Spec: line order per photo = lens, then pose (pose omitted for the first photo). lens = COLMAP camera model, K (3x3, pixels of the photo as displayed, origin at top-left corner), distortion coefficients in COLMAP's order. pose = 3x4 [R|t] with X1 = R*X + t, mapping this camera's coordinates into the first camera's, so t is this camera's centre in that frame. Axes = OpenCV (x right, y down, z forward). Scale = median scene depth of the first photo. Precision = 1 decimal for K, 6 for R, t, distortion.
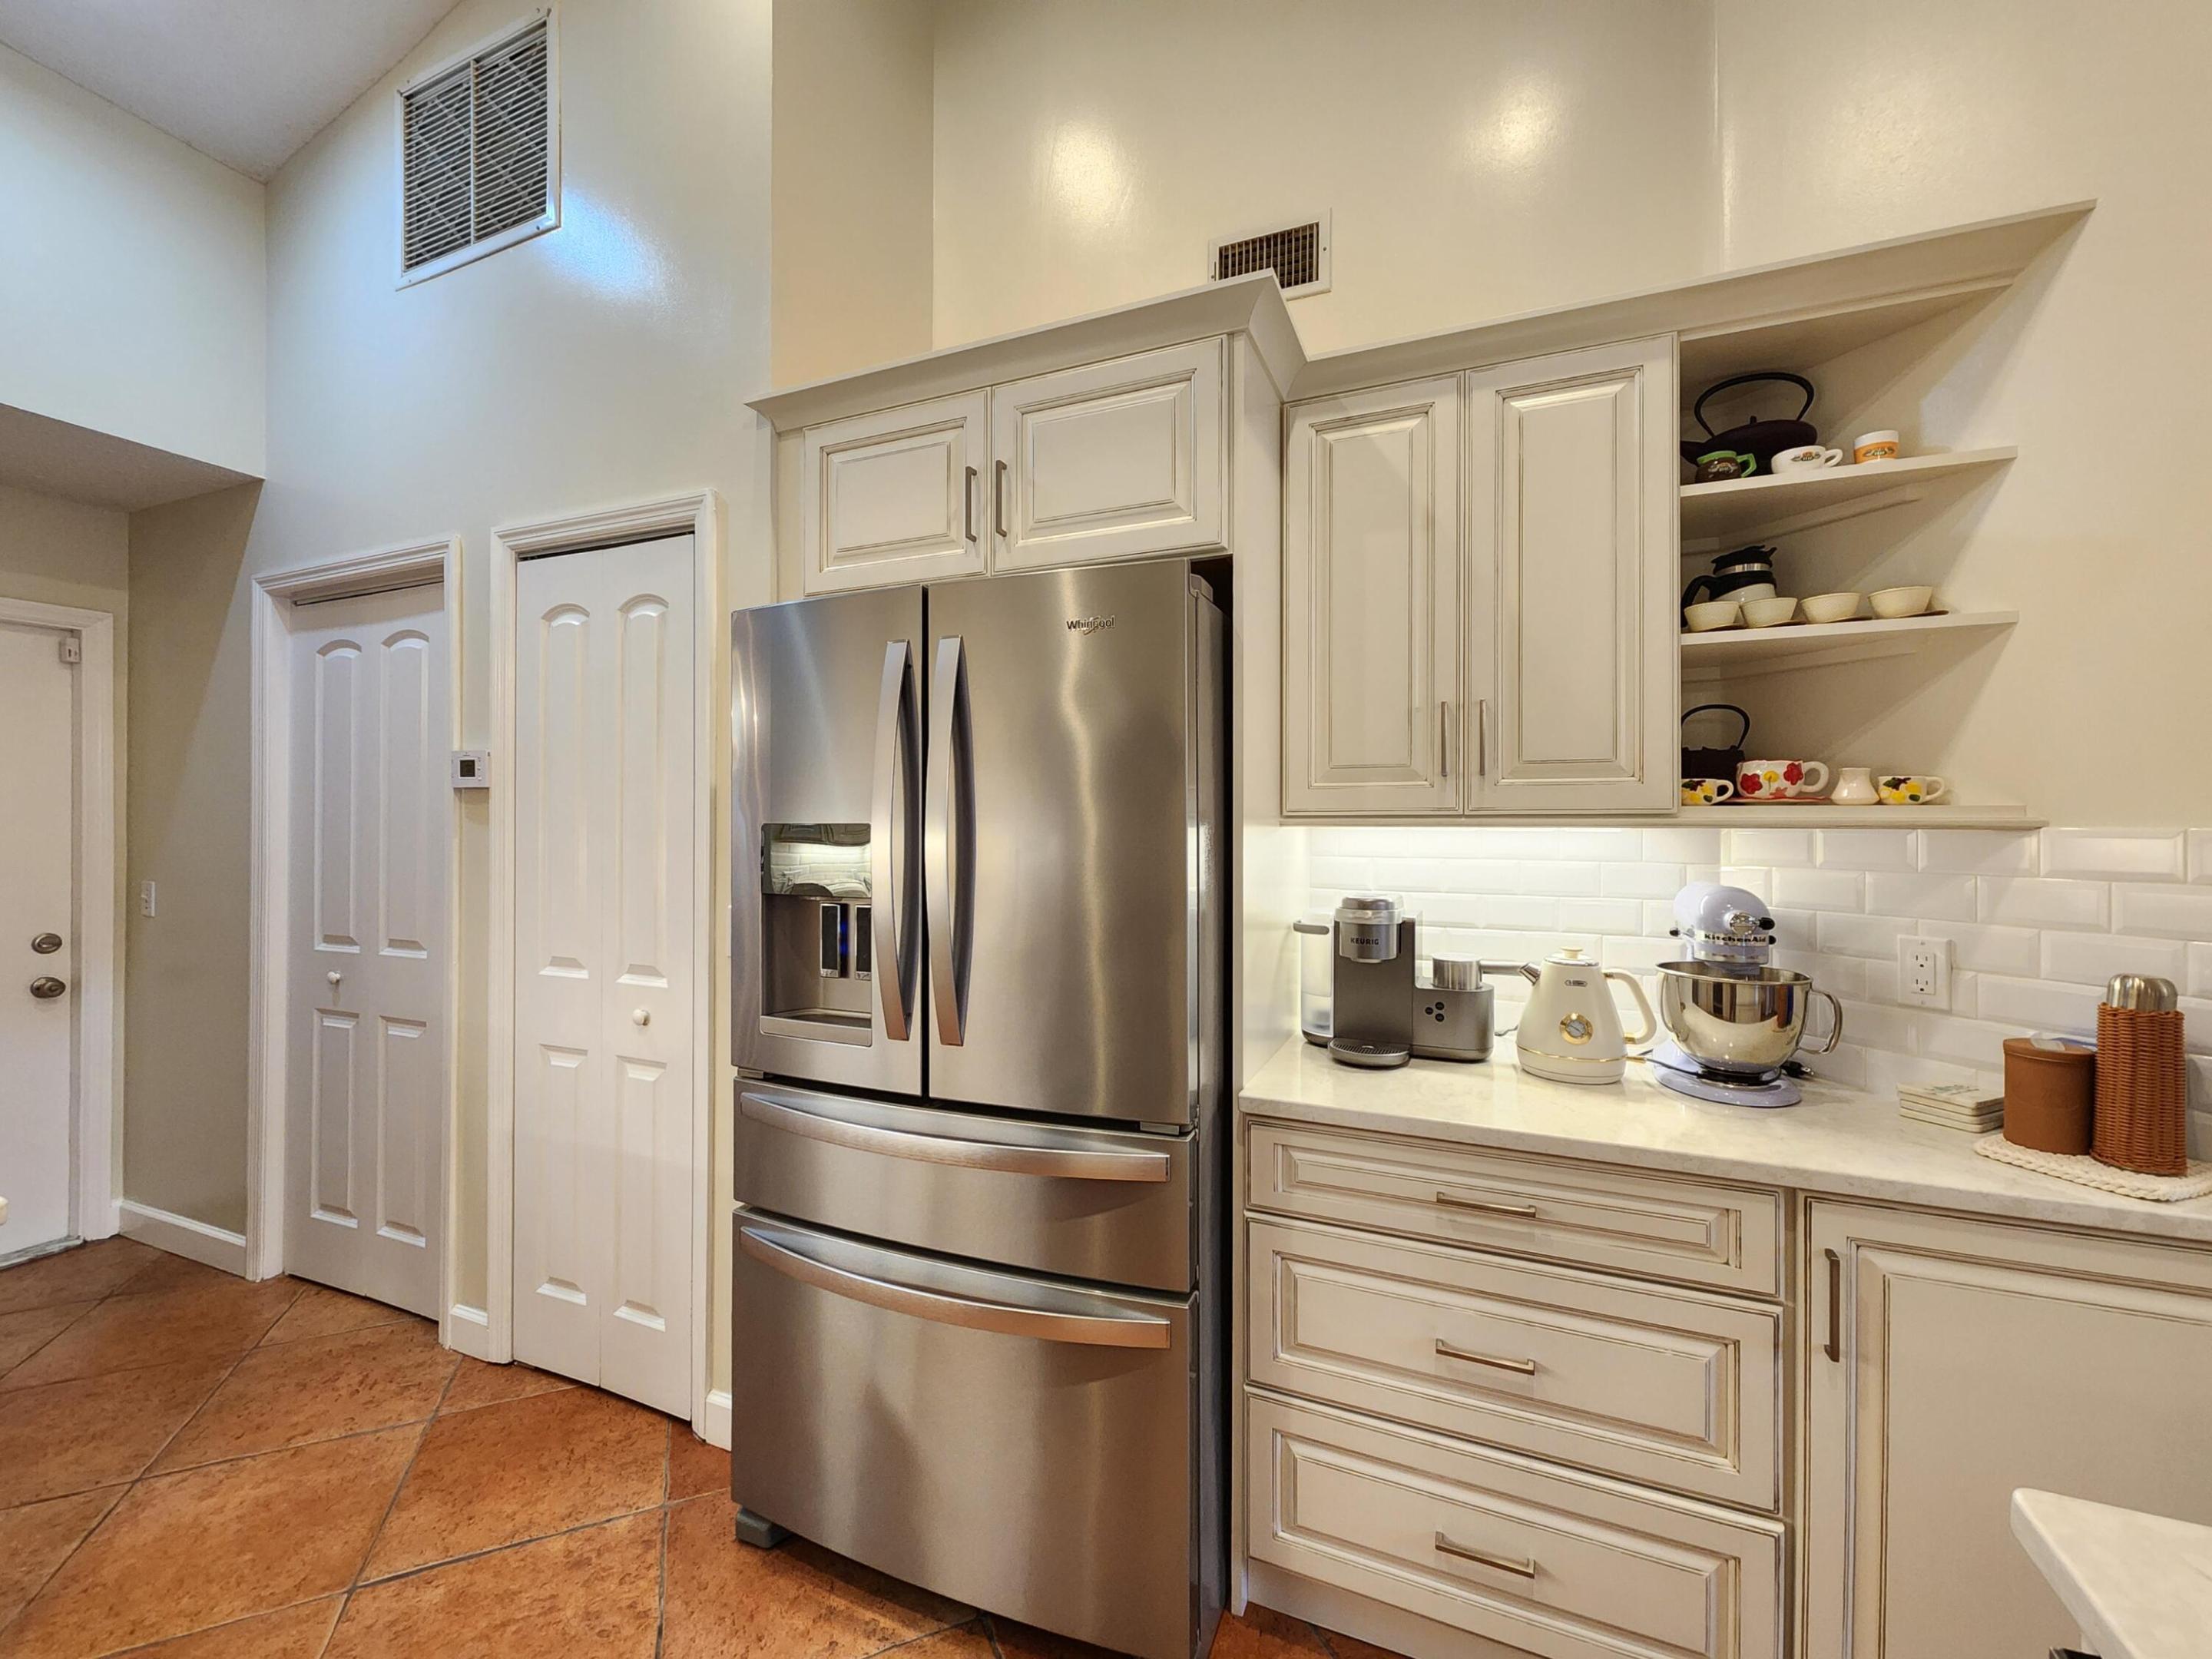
lens RADIAL K [[916.4, 0, 1105.0], [0, 916.4, 818.2], [0, 0, 1]] dist [-0.004591, 0.004371]
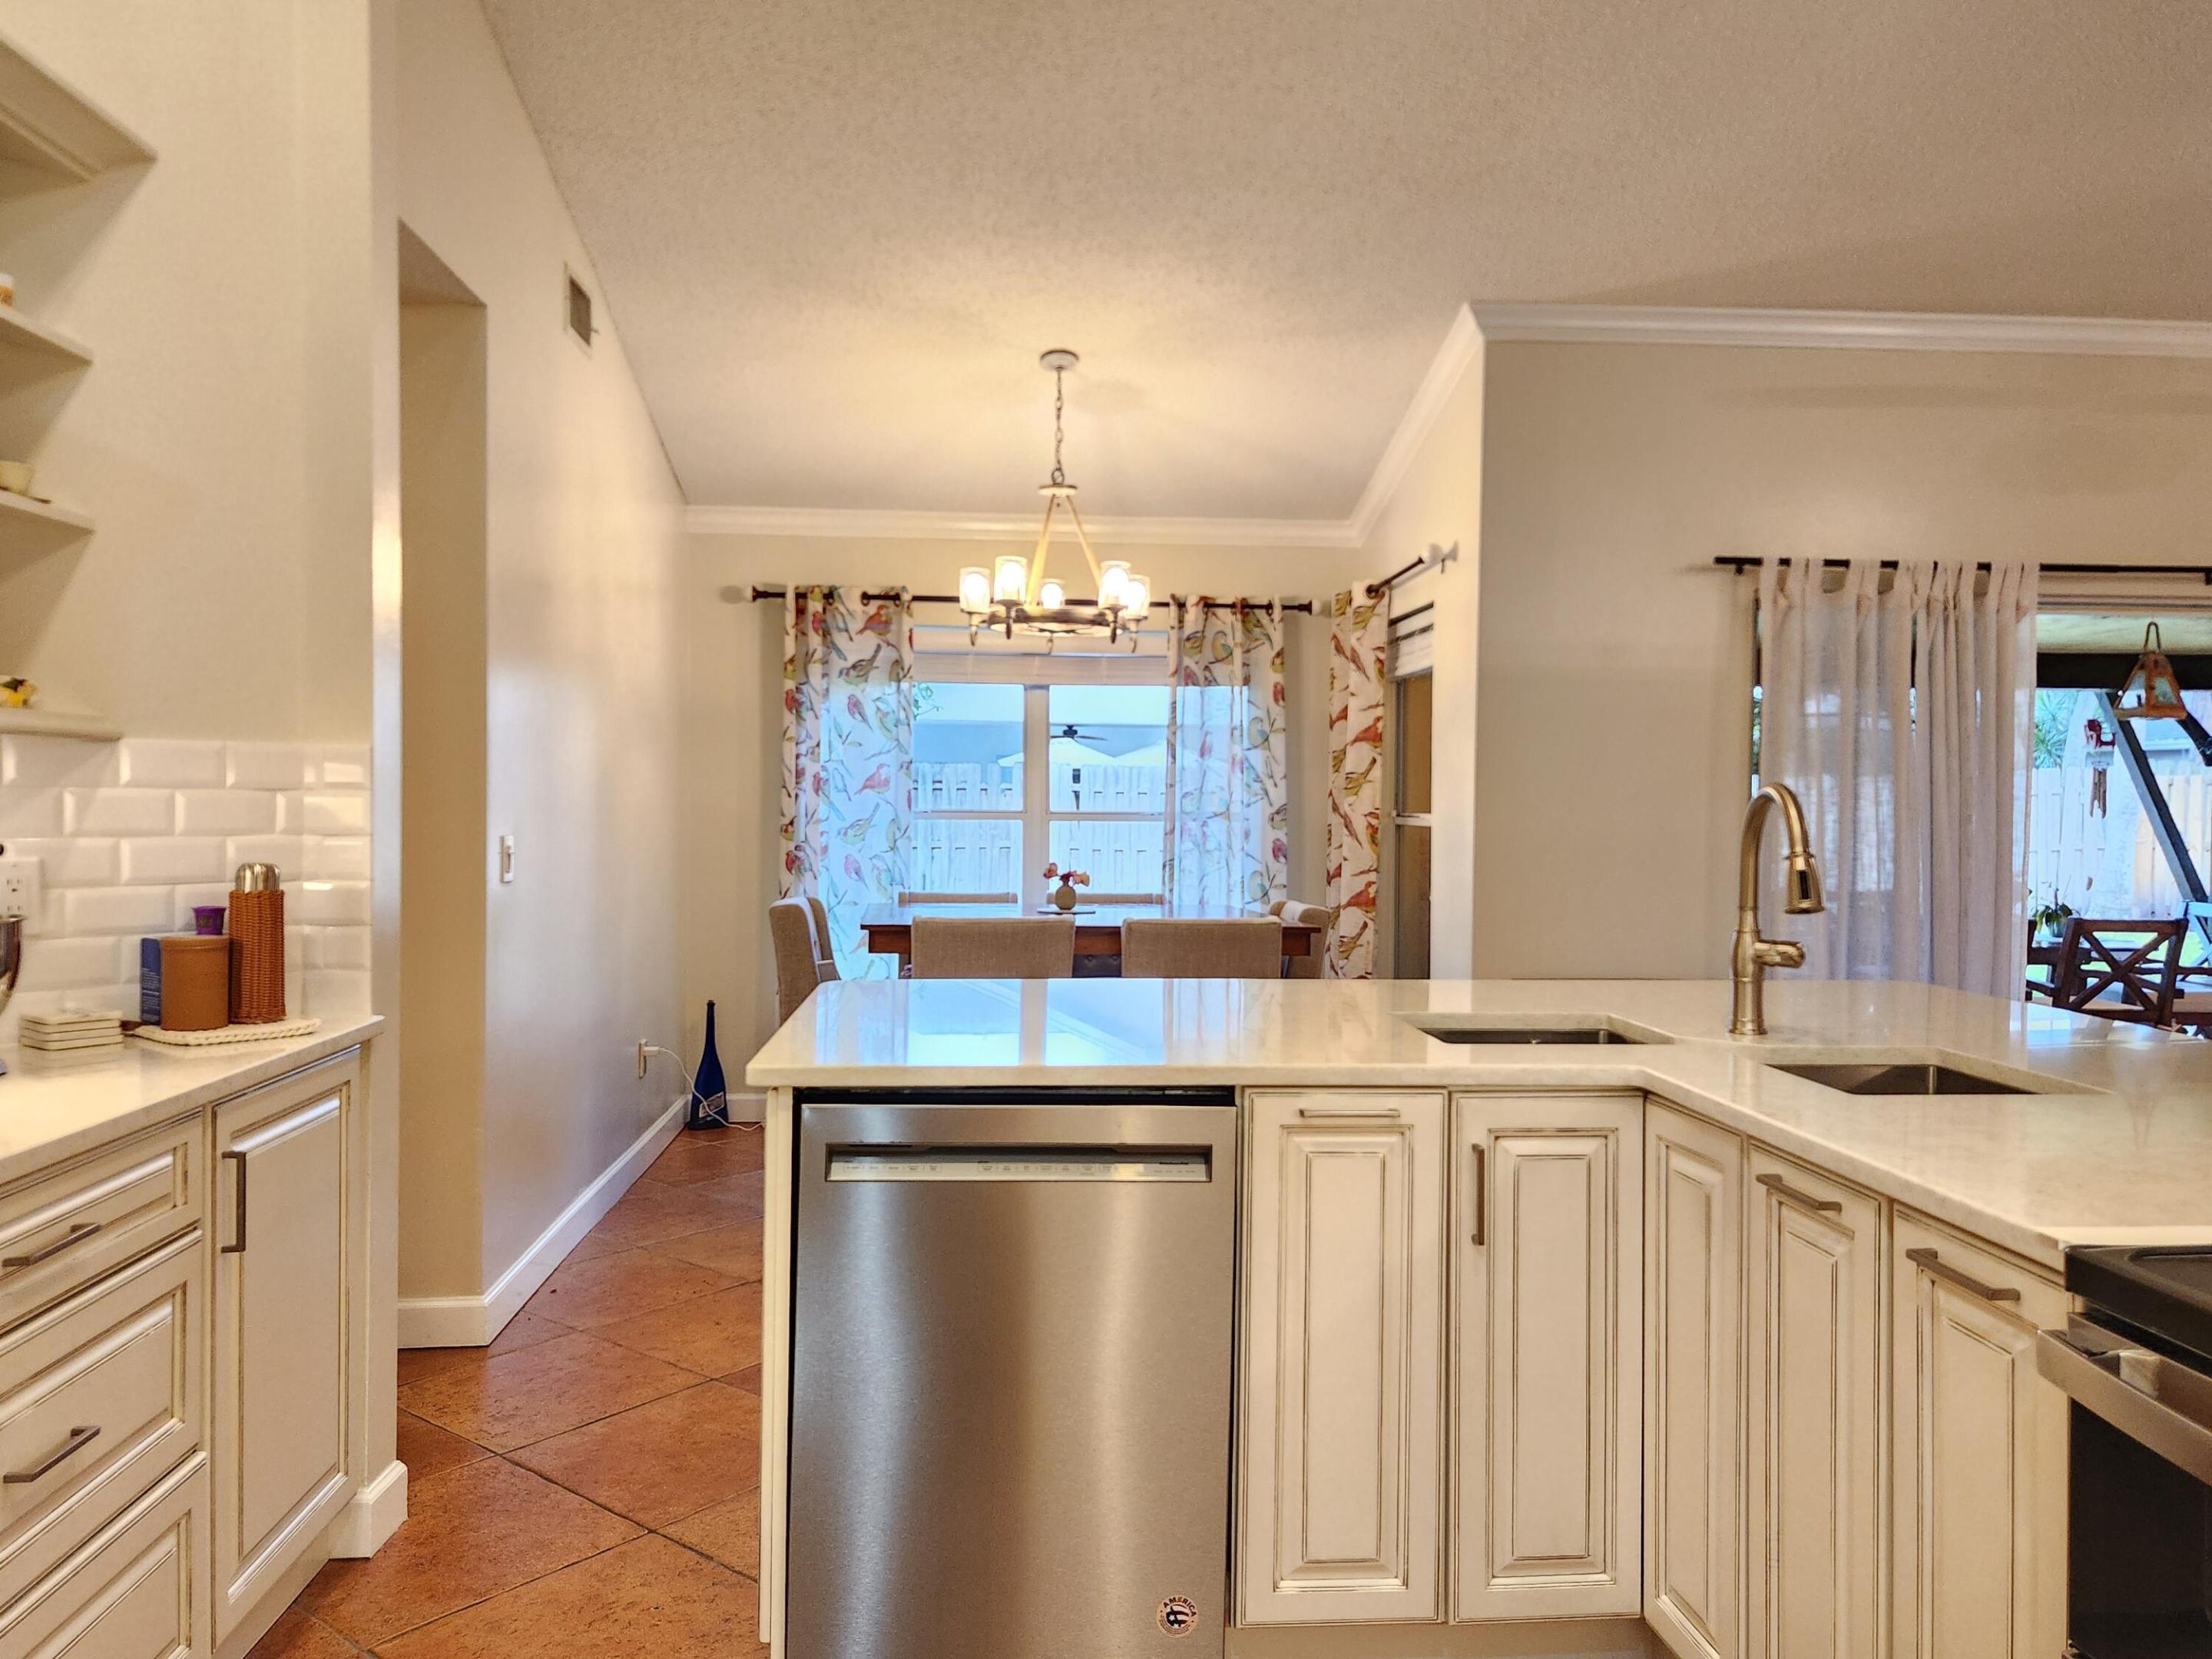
lens RADIAL K [[1504.9, 0, 1106.0], [0, 1504.9, 829.5], [0, 0, 1]] dist [0.068970, -0.000806]
pose [[-0.480786, -0.028928, 0.876360, -1.007141], [-0.017280, 0.999574, 0.023516, 0.050729], [-0.876667, -0.003838, -0.481082, 0.843072]]
